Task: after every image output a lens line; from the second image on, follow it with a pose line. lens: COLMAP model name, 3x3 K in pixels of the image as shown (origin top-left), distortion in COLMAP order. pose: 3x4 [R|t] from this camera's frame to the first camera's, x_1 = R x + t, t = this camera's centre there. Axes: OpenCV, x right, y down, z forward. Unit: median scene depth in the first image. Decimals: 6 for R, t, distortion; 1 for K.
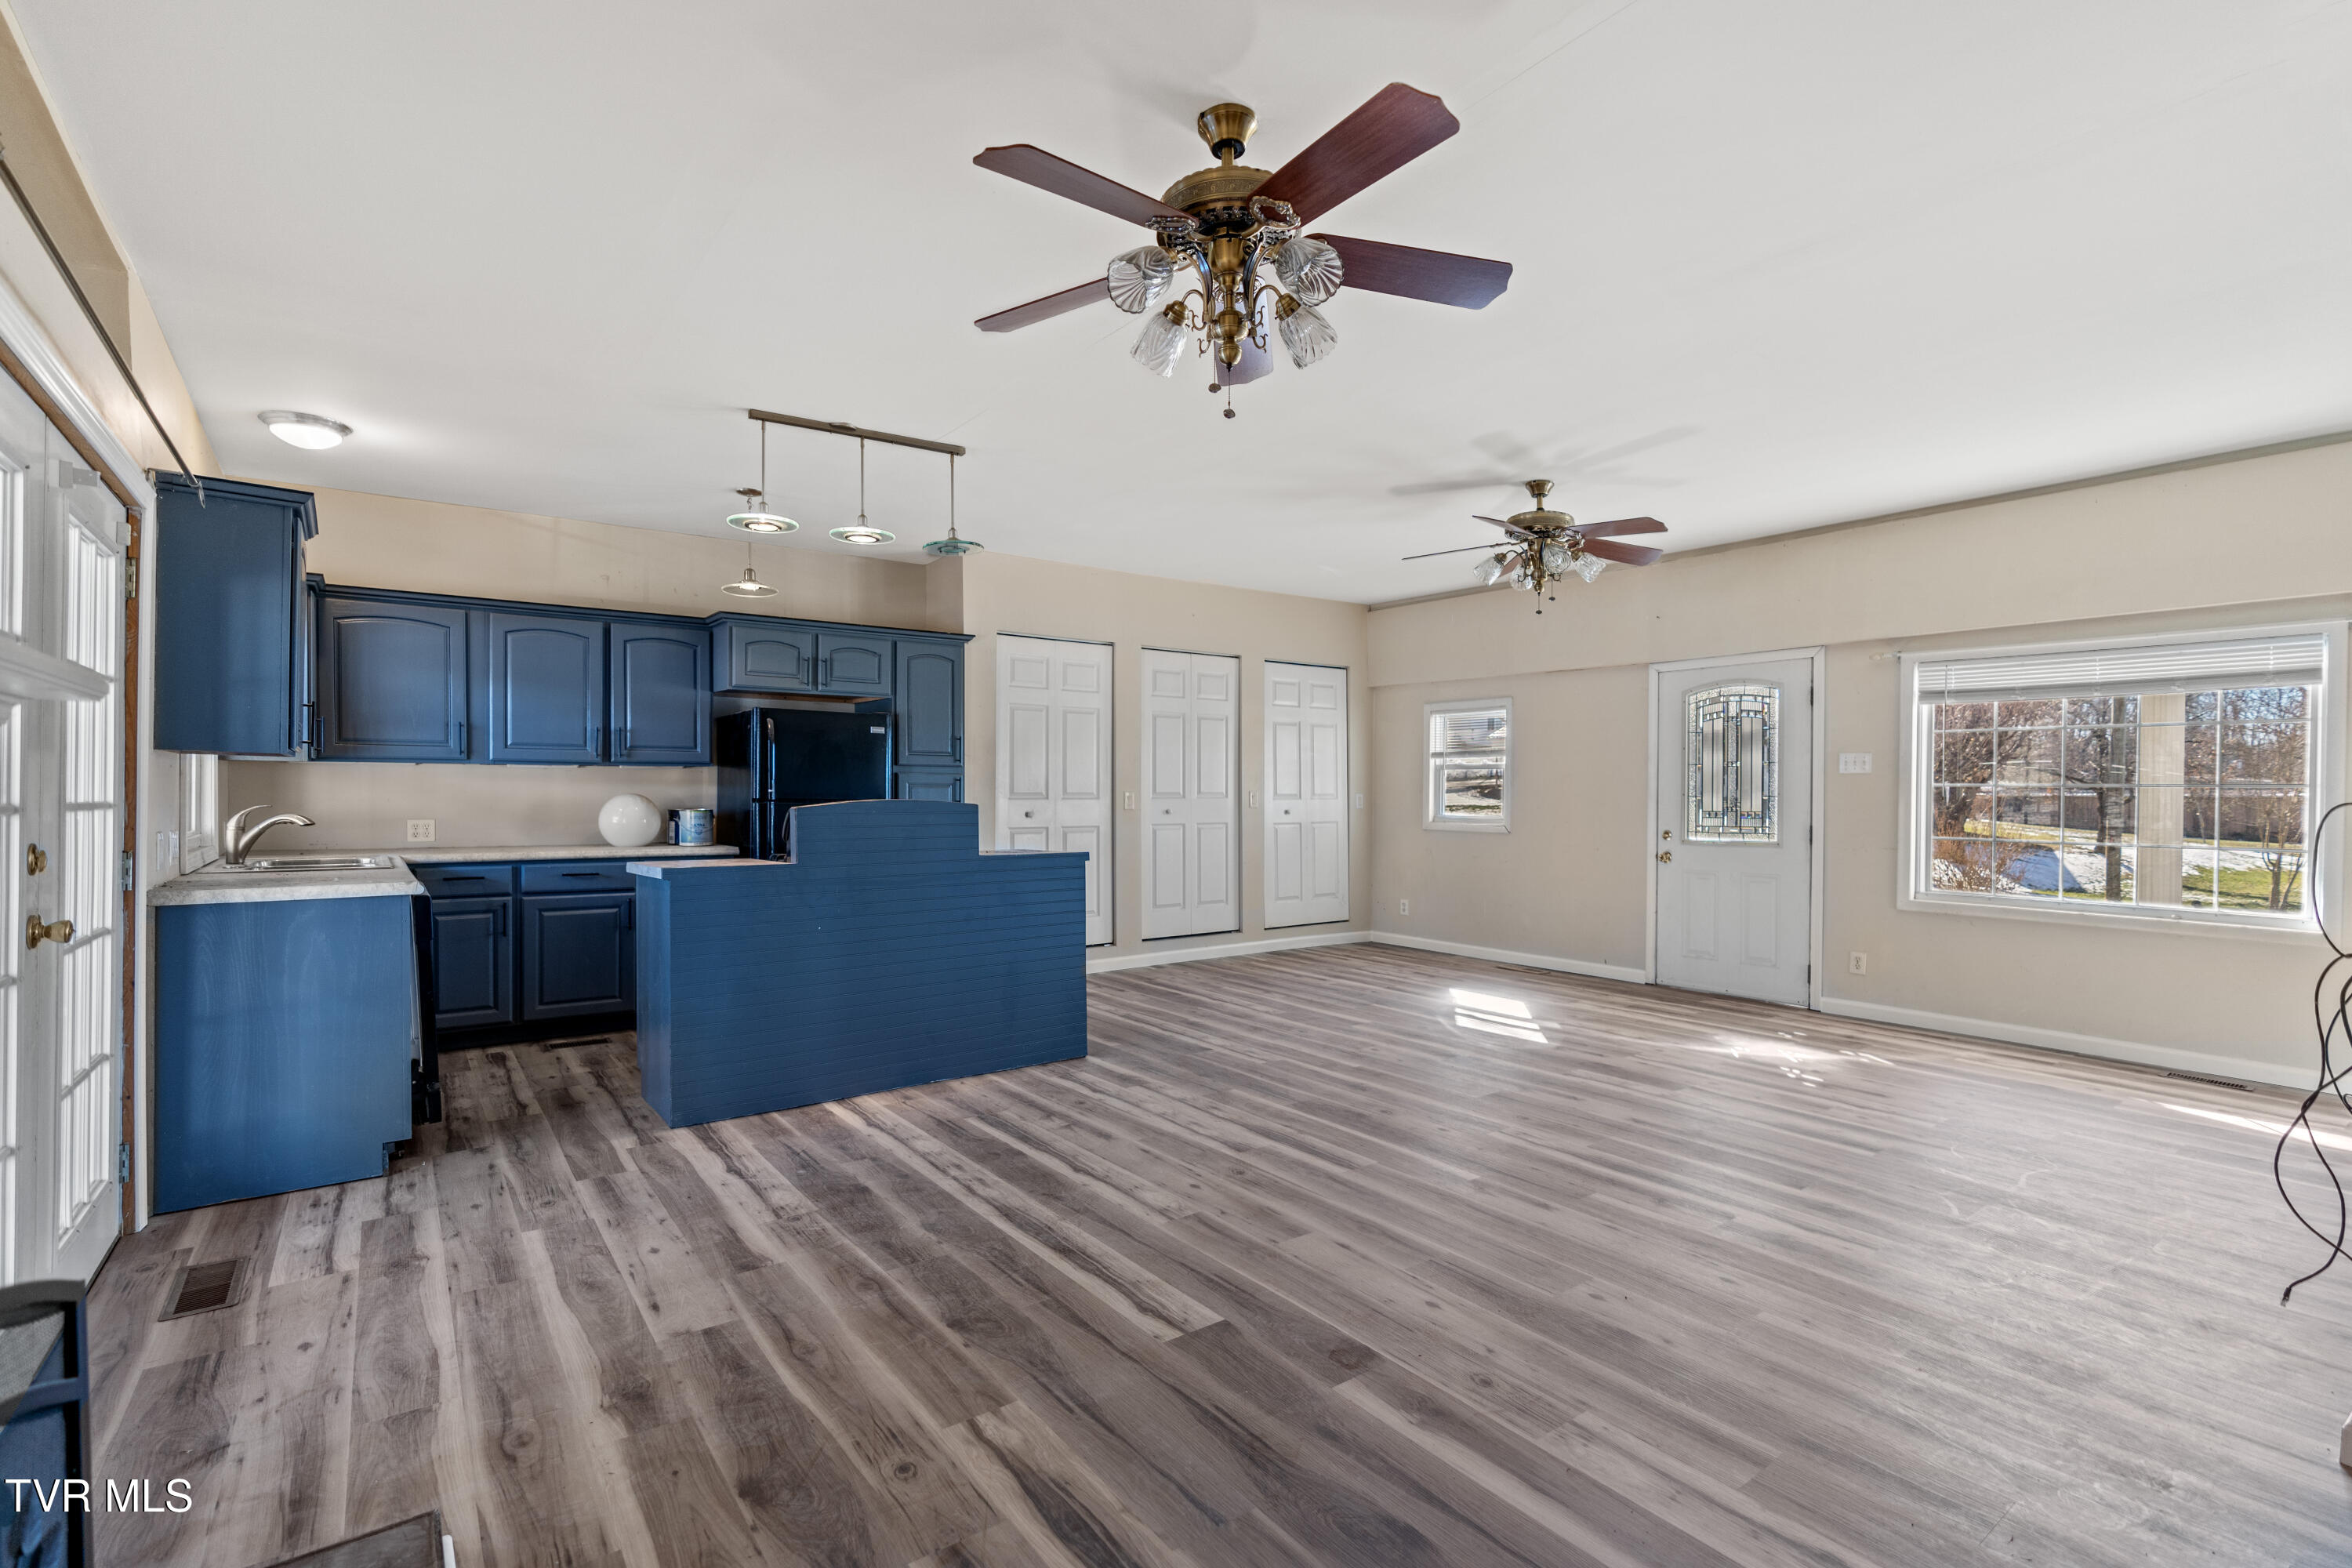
lens RADIAL K [[1082.4, 0, 1175.8], [0, 1082.4, 791.5], [0, 0, 1]] dist [0.002347, 0.000115]
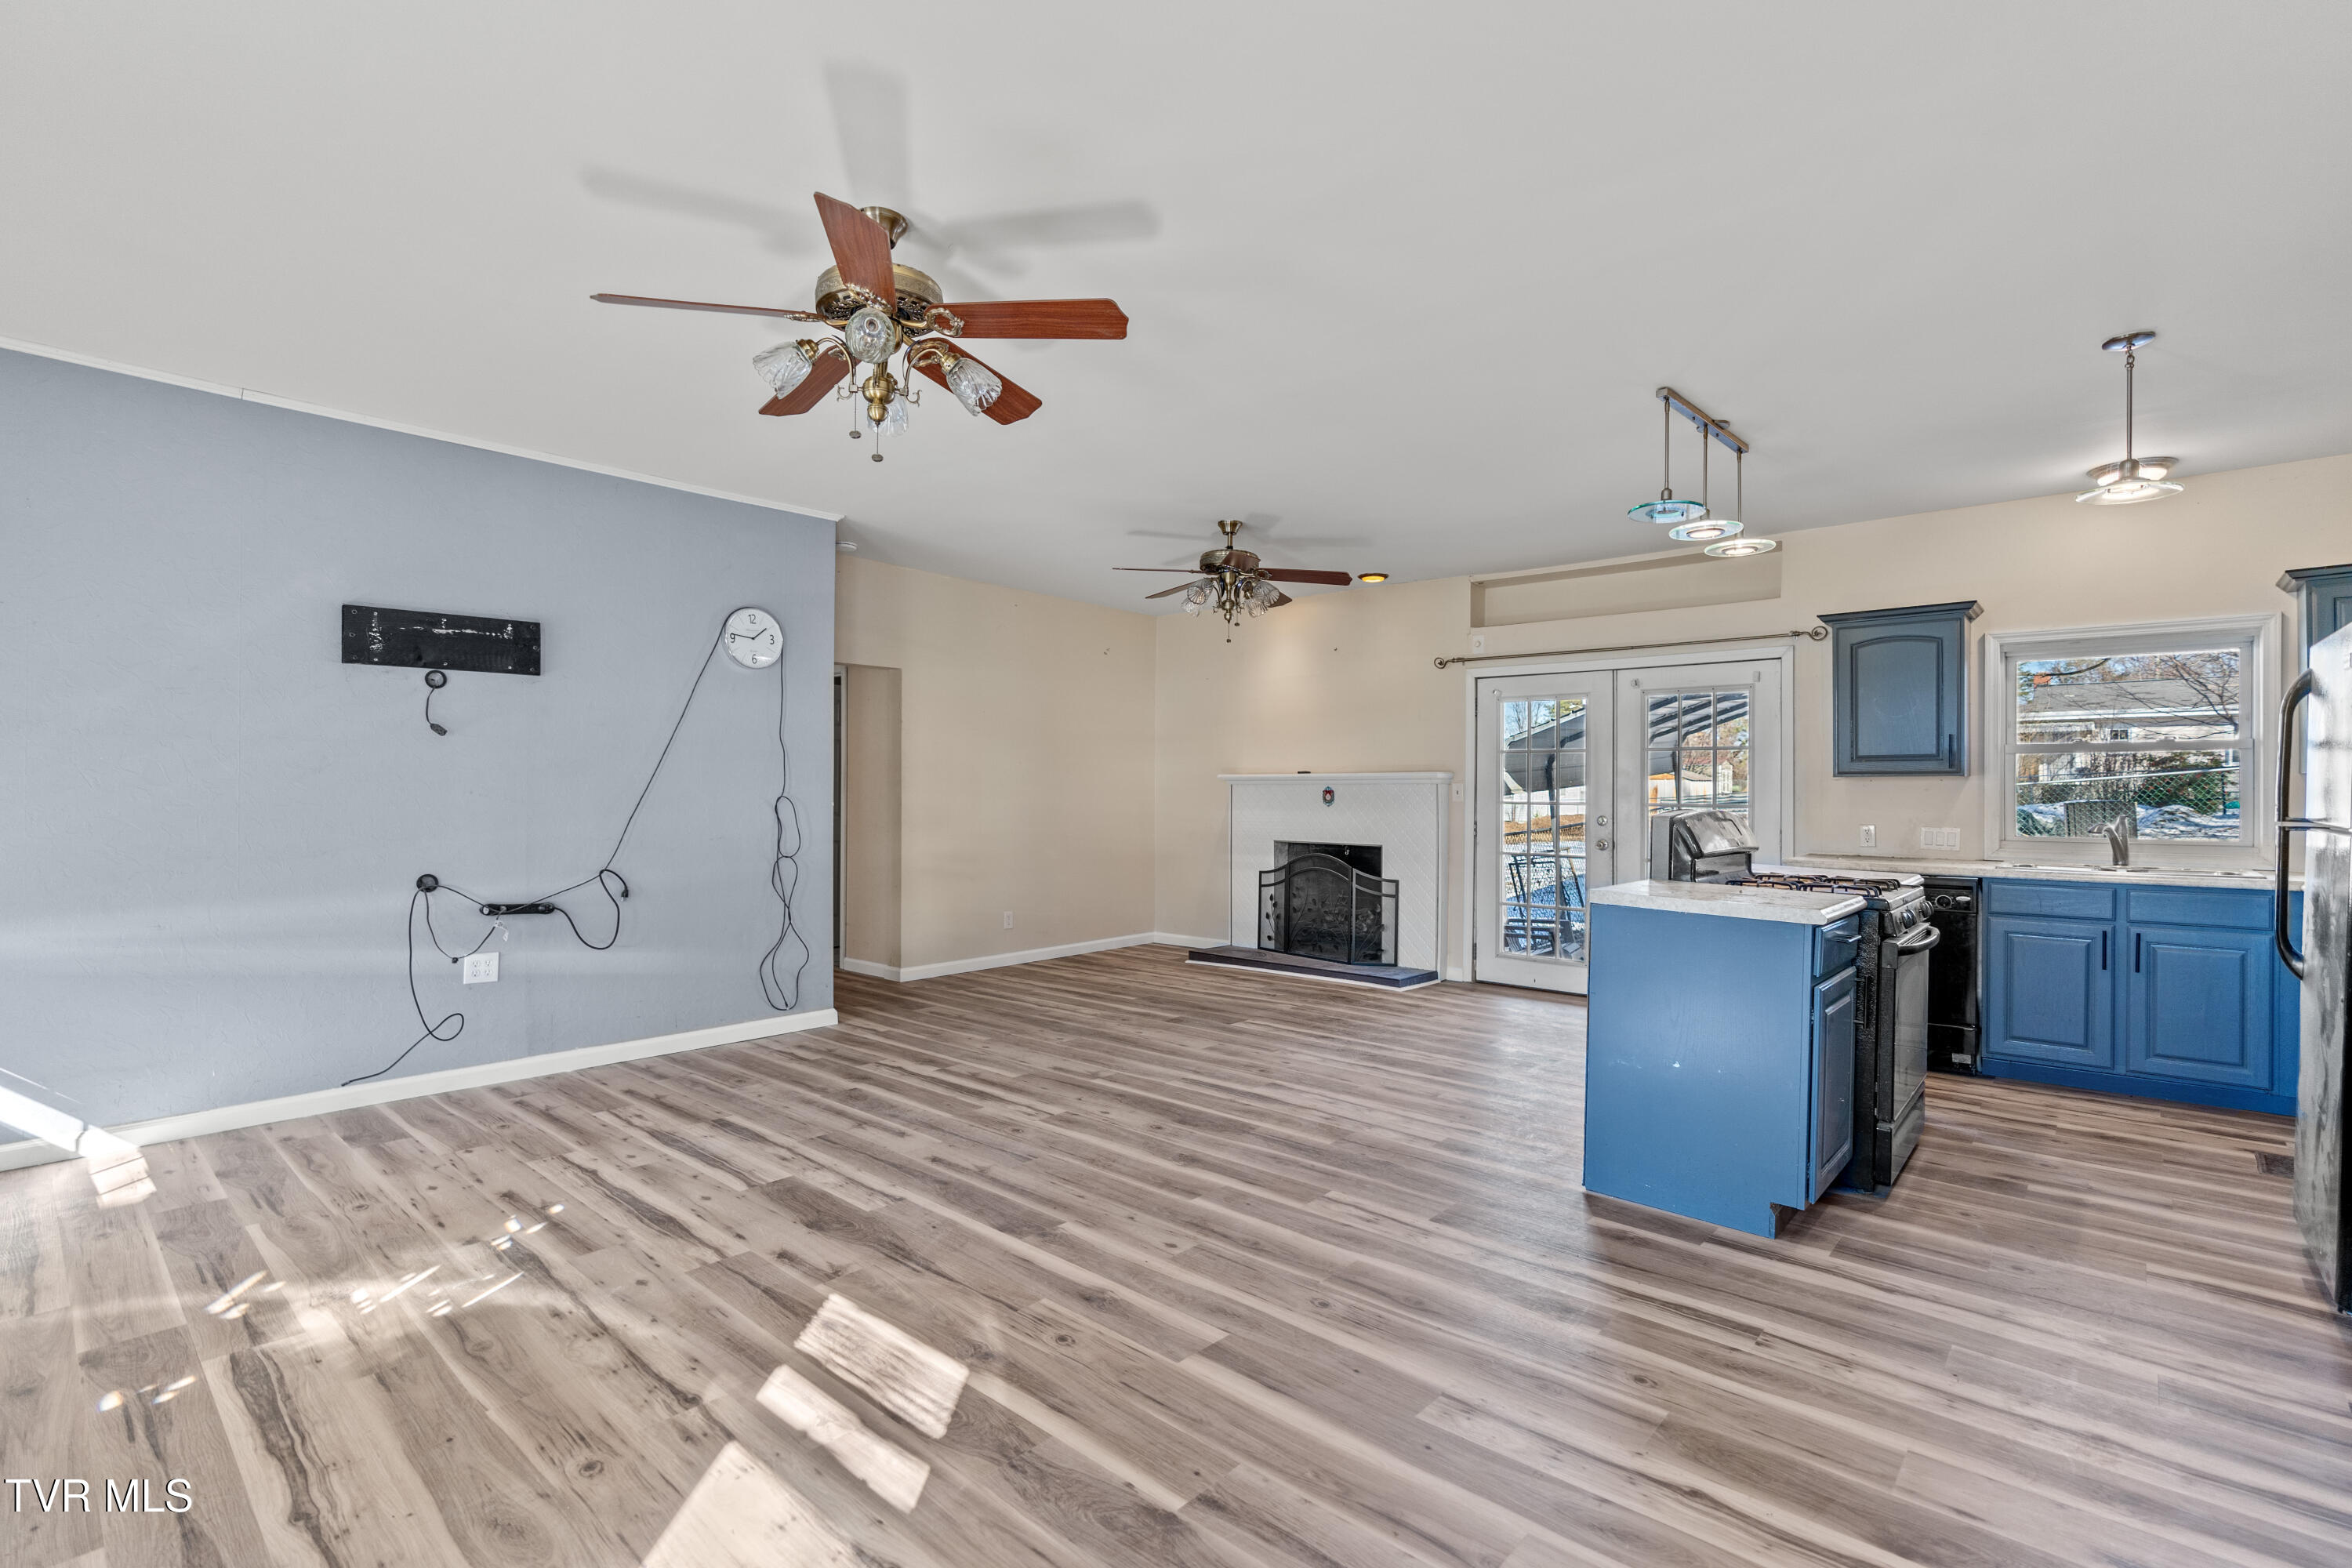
lens RADIAL K [[1082.4, 0, 1179.5], [0, 1082.4, 792.8], [0, 0, 1]] dist [0.002347, 0.000115]
pose [[-0.980097, -0.001650, -0.198513, 0.367713], [-0.001049, 0.999995, -0.003132, -0.000735], [0.198517, -0.002862, -0.980093, 1.958032]]
